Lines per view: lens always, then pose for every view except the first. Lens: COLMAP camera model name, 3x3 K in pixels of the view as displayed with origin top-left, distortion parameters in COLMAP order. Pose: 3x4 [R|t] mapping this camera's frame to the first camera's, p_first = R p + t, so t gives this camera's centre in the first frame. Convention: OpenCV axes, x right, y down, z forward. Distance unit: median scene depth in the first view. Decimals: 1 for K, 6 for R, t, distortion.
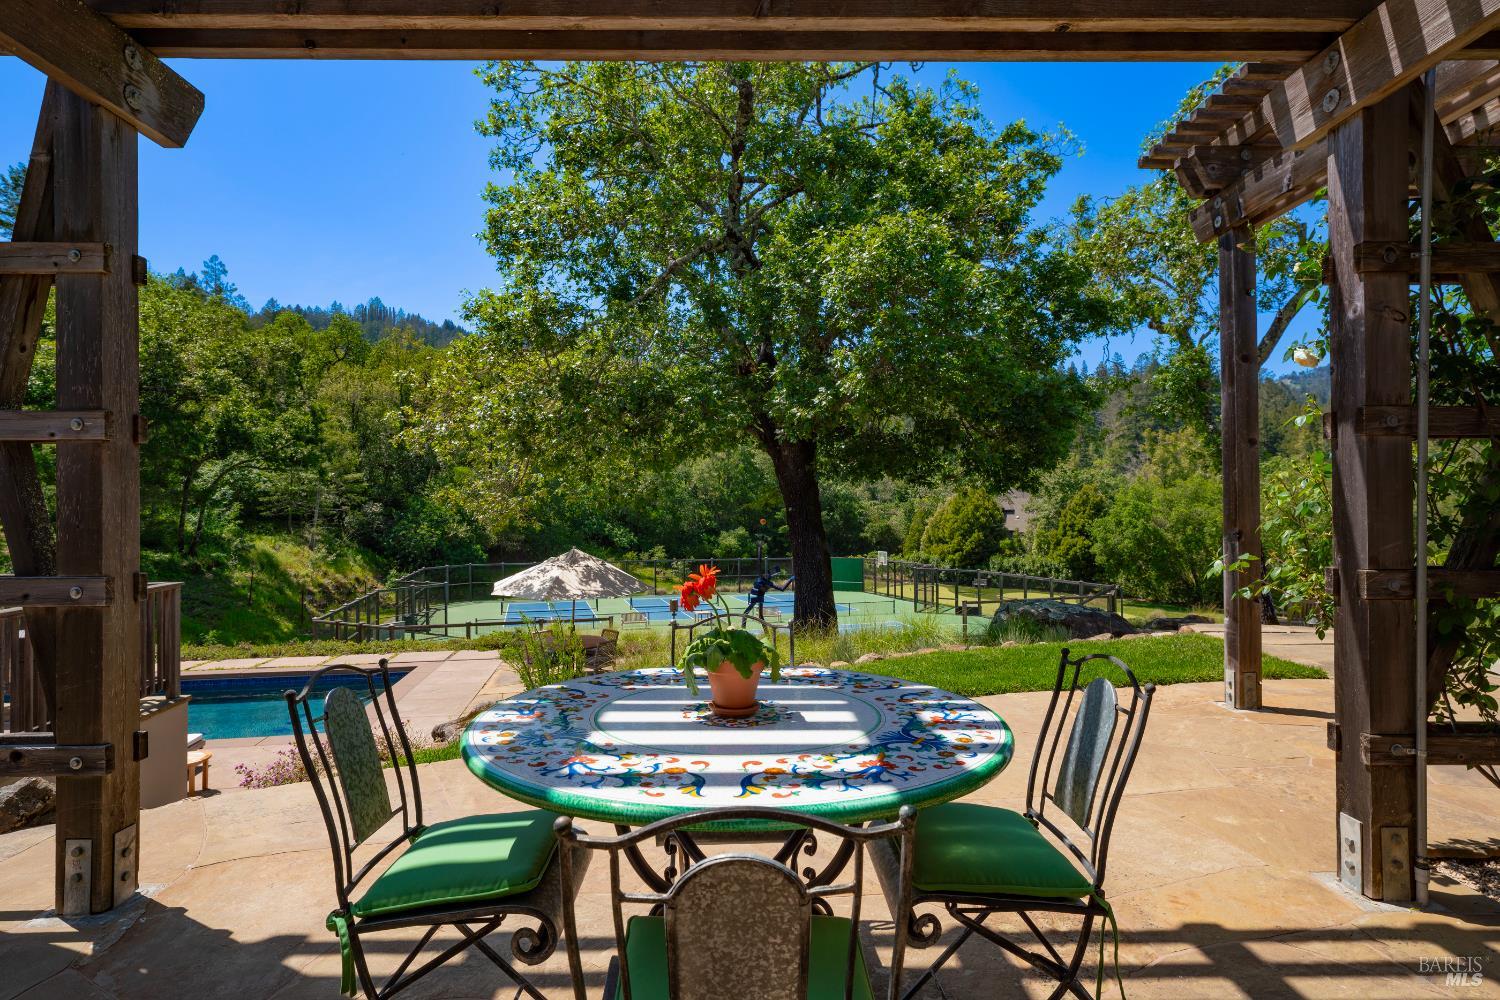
lens RADIAL K [[759.4, 0, 745.1], [0, 759.4, 501.6], [0, 0, 1]] dist [0.003837, -0.000216]
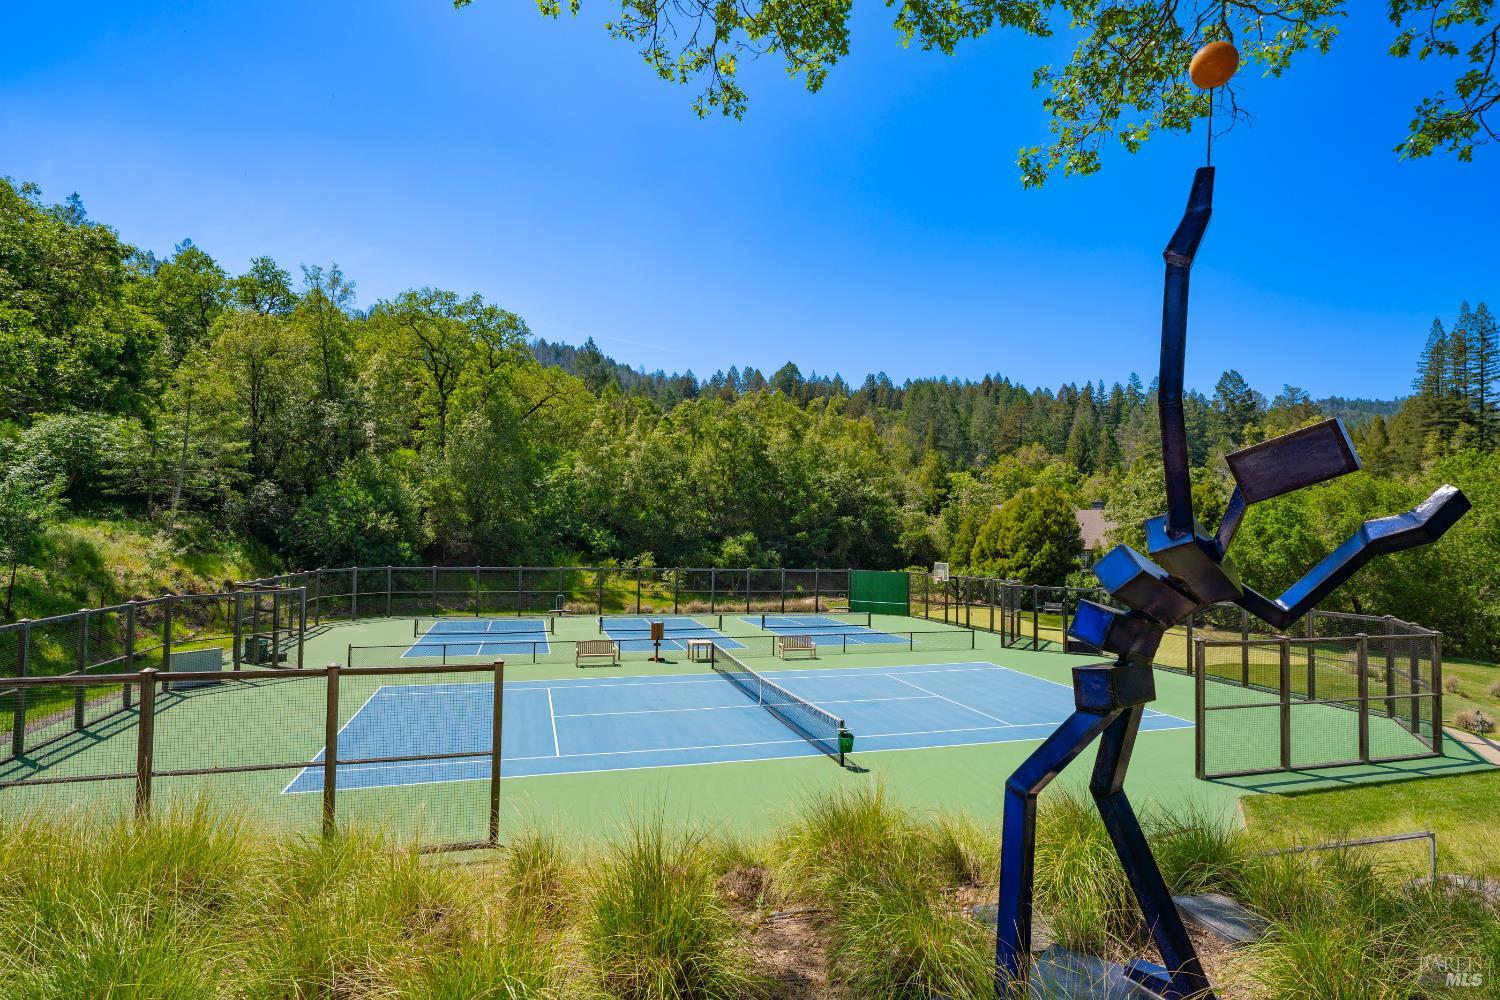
lens RADIAL K [[759.4, 0, 748.3], [0, 759.4, 500.1], [0, 0, 1]] dist [0.003837, -0.000216]
pose [[0.999713, 0.023507, 0.004670, -0.012454], [-0.023368, 0.999339, -0.027844, 0.025196], [-0.005322, 0.027726, 0.999601, 0.216755]]
